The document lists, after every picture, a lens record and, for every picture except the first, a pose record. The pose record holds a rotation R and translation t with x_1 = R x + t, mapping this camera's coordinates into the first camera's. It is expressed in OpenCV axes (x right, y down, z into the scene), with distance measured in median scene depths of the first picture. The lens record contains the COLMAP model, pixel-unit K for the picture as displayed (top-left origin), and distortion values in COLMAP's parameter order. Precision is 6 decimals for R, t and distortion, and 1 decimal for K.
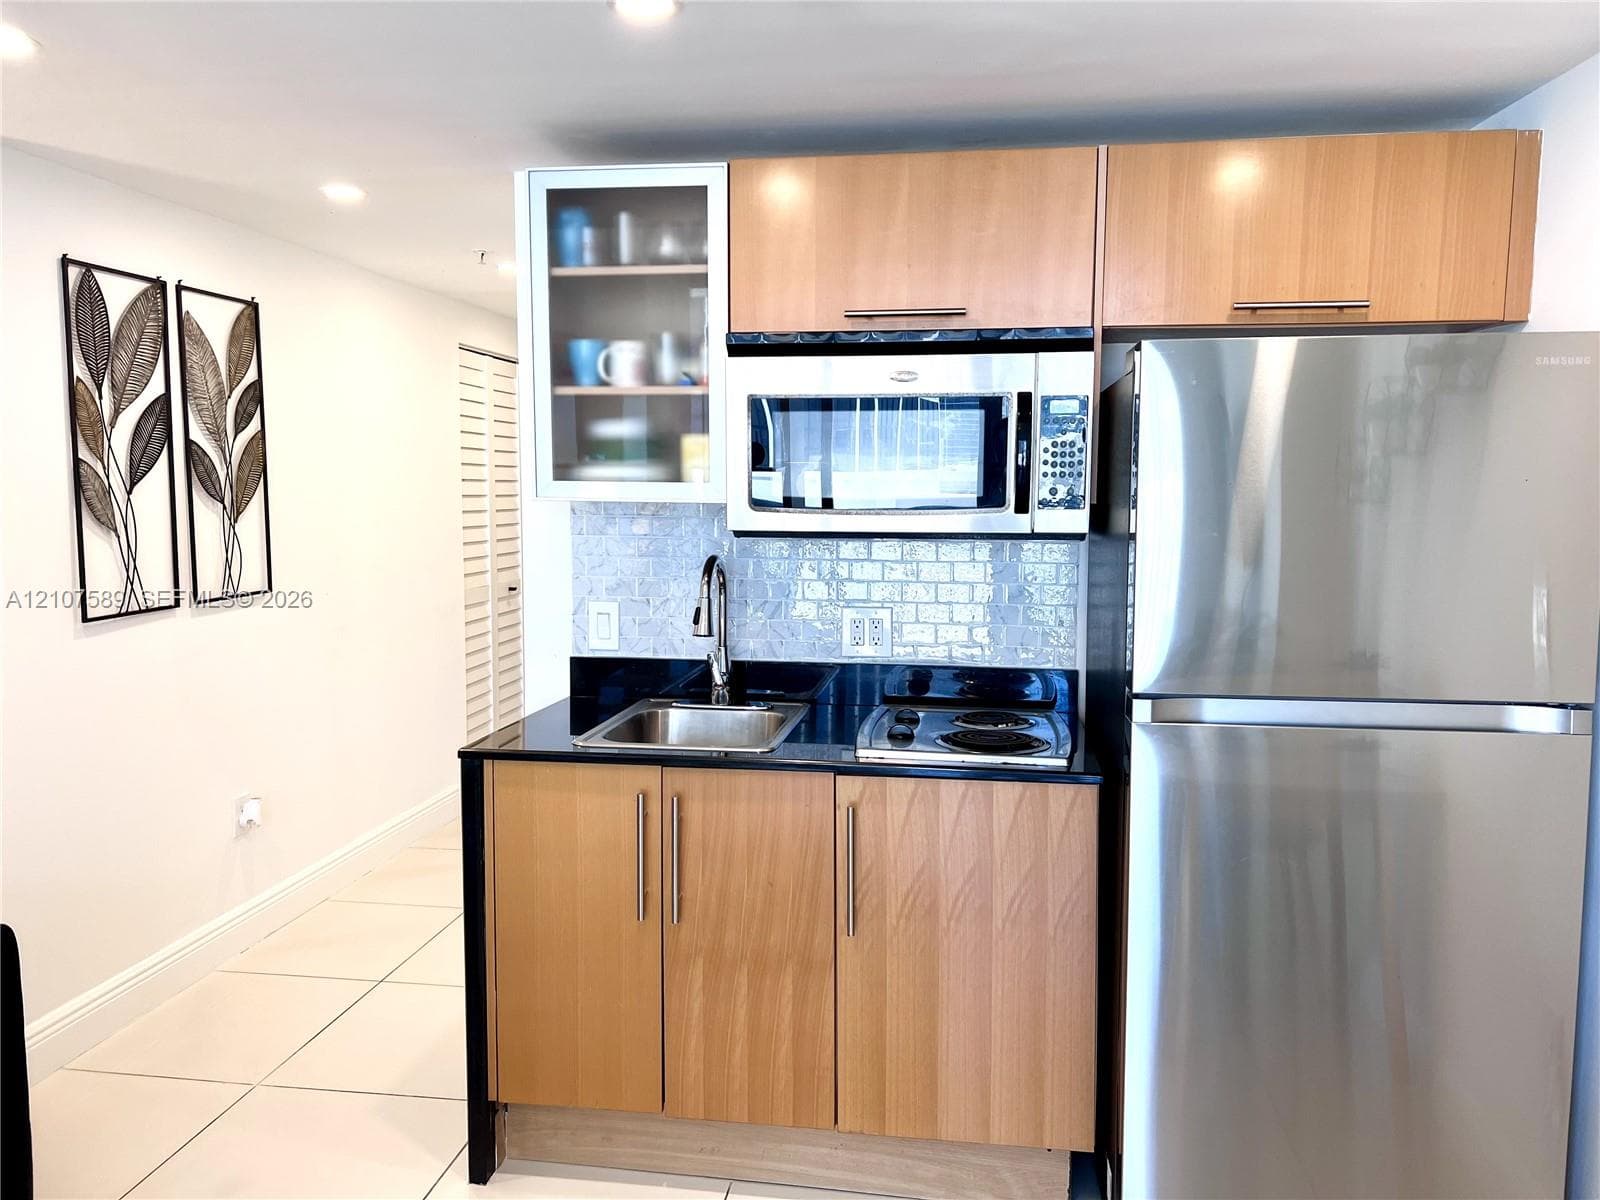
lens RADIAL K [[1192.8, 0, 797.6], [0, 1192.8, 600.3], [0, 0, 1]] dist [0.050247, -0.024807]
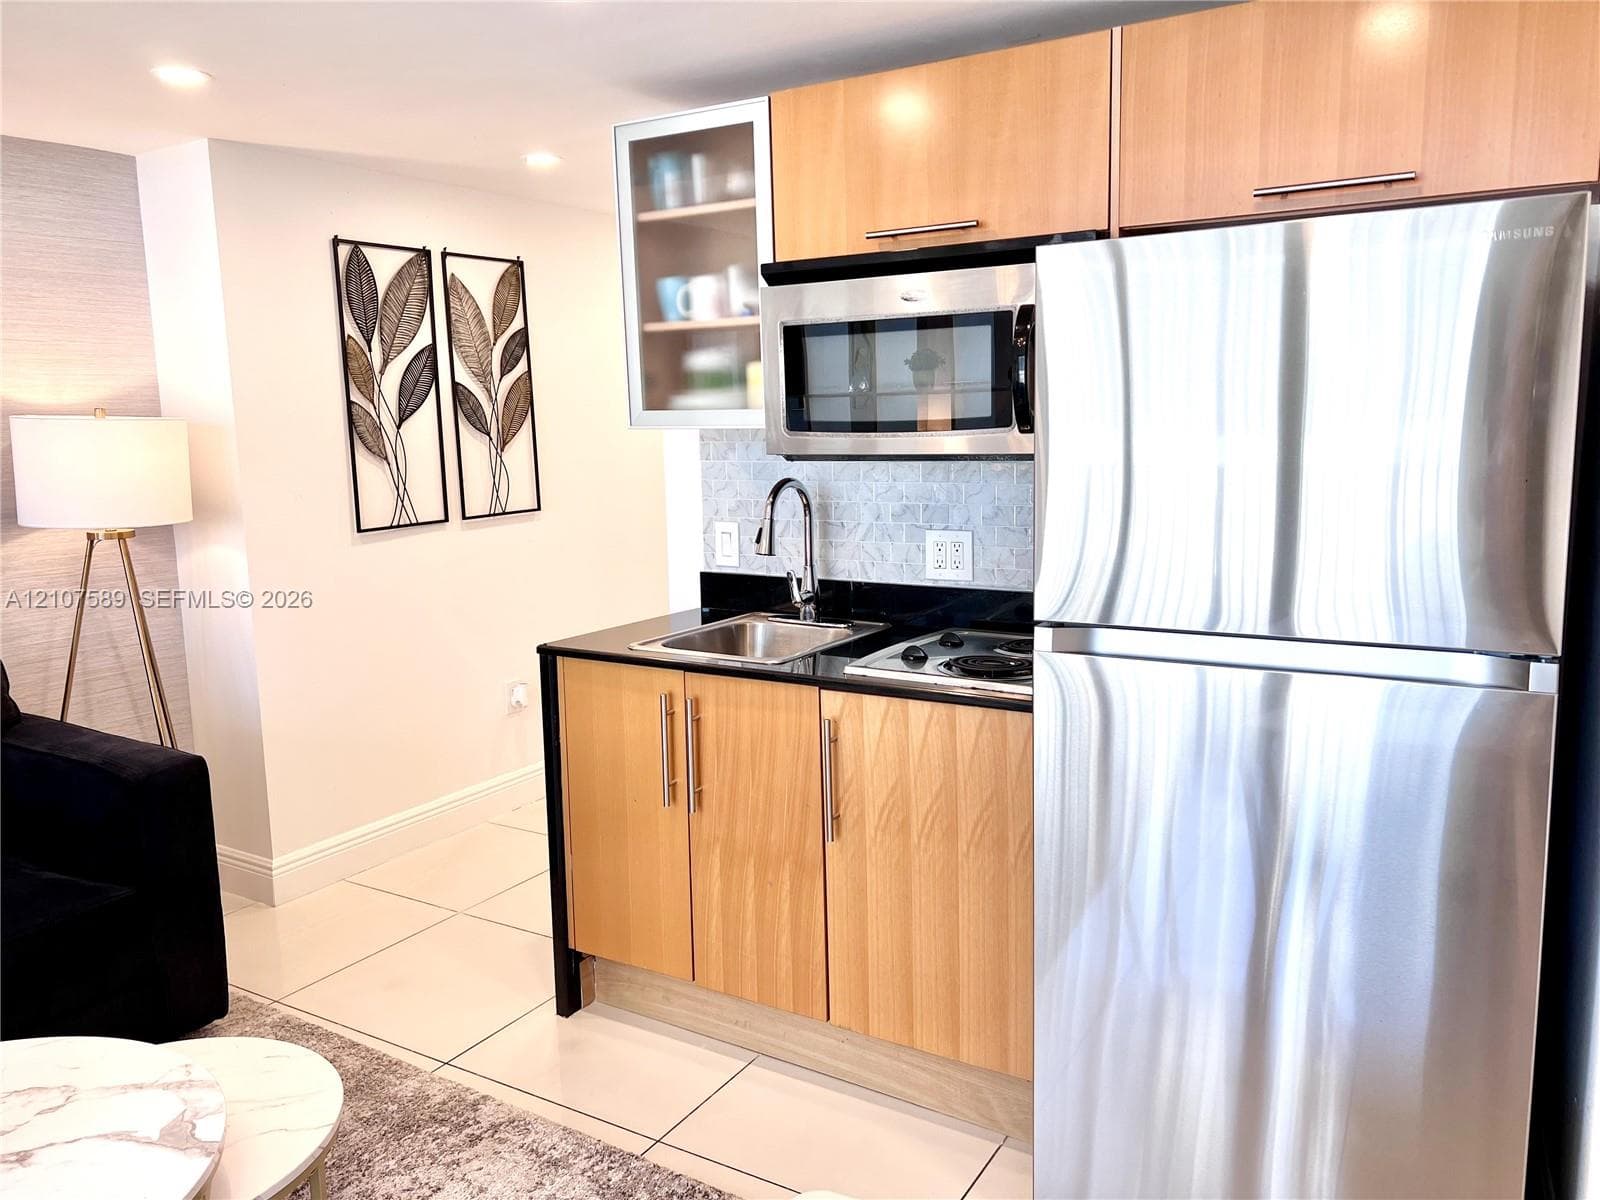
lens RADIAL K [[1192.8, 0, 790.4], [0, 1192.8, 593.8], [0, 0, 1]] dist [0.050247, -0.024807]
pose [[0.920506, 0.035914, -0.389076, 0.361996], [-0.013818, 0.998136, 0.059444, 0.001684], [0.390485, -0.049342, 0.919286, 0.031973]]
